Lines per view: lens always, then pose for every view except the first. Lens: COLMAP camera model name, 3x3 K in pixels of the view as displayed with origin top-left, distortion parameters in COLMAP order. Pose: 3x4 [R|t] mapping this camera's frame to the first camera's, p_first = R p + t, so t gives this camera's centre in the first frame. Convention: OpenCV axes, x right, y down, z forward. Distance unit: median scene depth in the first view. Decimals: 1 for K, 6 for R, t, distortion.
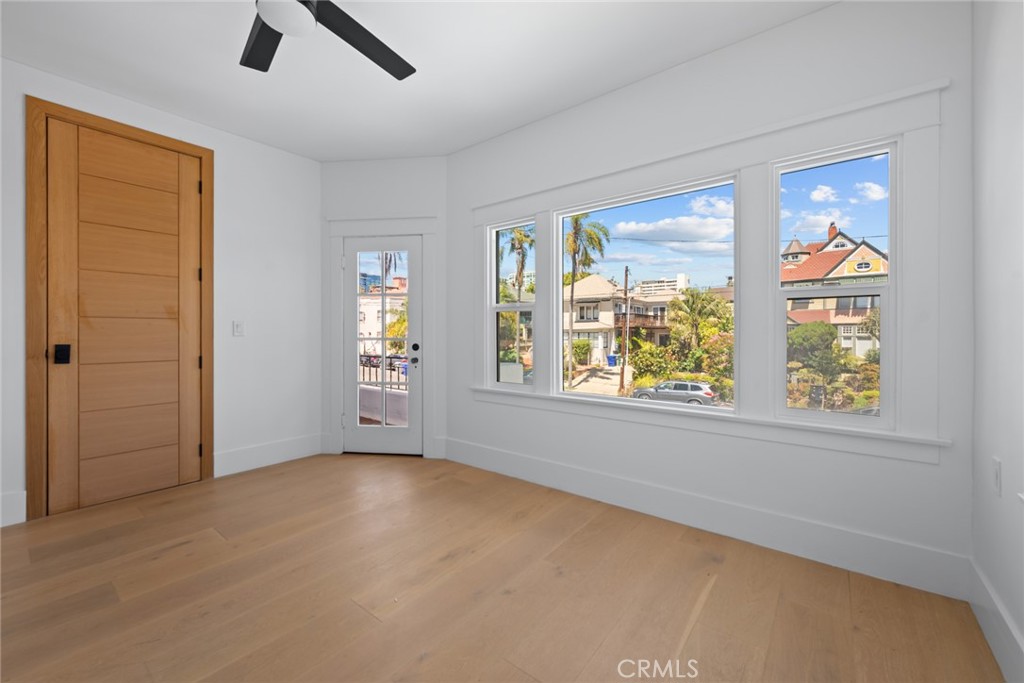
lens RADIAL K [[406.6, 0, 512.1], [0, 406.6, 337.0], [0, 0, 1]] dist [-0.001913, 0.000702]
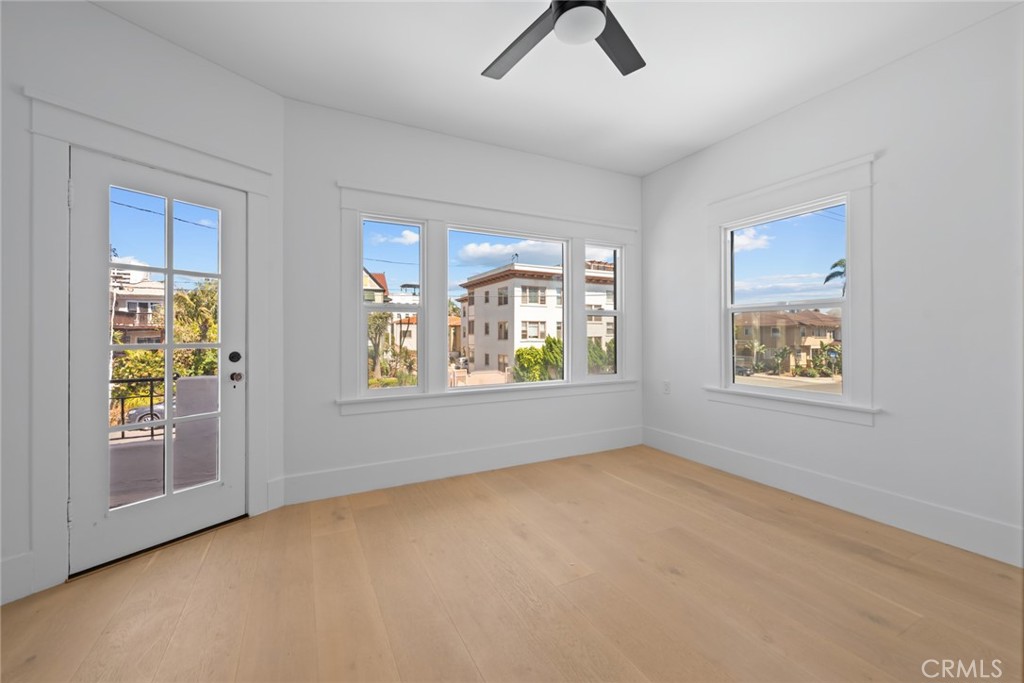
lens RADIAL K [[406.6, 0, 514.7], [0, 406.6, 337.2], [0, 0, 1]] dist [-0.001913, 0.000702]
pose [[0.421992, -0.008567, 0.906559, -0.686910], [0.012350, 0.999917, 0.003700, -0.004341], [-0.906516, 0.009635, 0.422062, 0.318242]]
